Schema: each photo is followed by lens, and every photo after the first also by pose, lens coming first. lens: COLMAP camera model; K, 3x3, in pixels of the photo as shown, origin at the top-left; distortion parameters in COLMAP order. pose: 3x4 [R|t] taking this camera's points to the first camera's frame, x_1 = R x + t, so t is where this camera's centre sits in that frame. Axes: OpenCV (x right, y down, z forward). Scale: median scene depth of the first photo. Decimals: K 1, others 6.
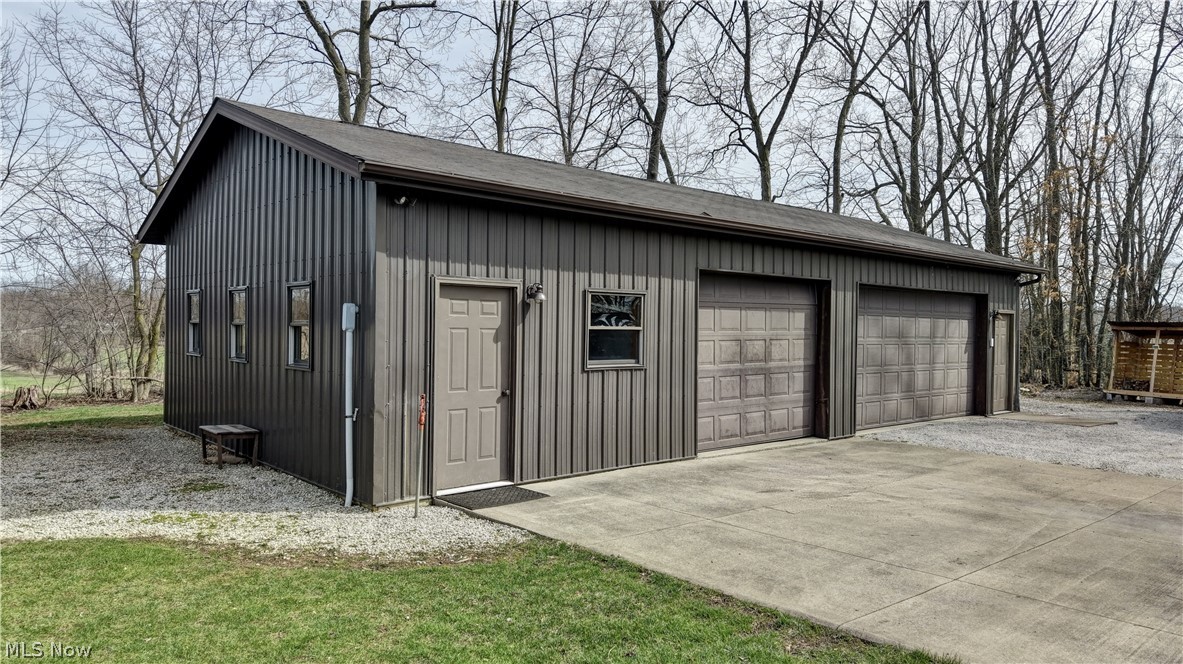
lens RADIAL K [[788.7, 0, 594.3], [0, 788.7, 335.1], [0, 0, 1]] dist [0.016616, -0.020074]
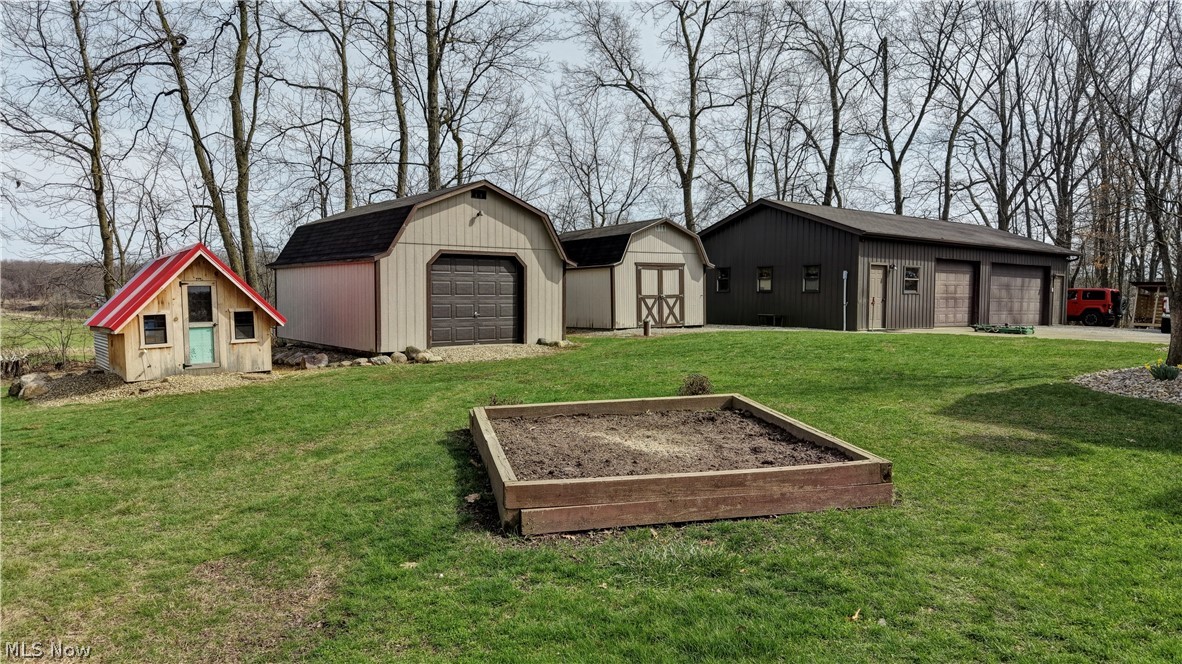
lens RADIAL K [[788.0, 0, 588.4], [0, 788.0, 332.6], [0, 0, 1]] dist [0.016616, -0.020074]
pose [[0.996672, 0.004356, -0.081400, -0.555150], [-0.001549, 0.999403, 0.034519, 0.053255], [0.081502, -0.034278, 0.996084, -1.201461]]
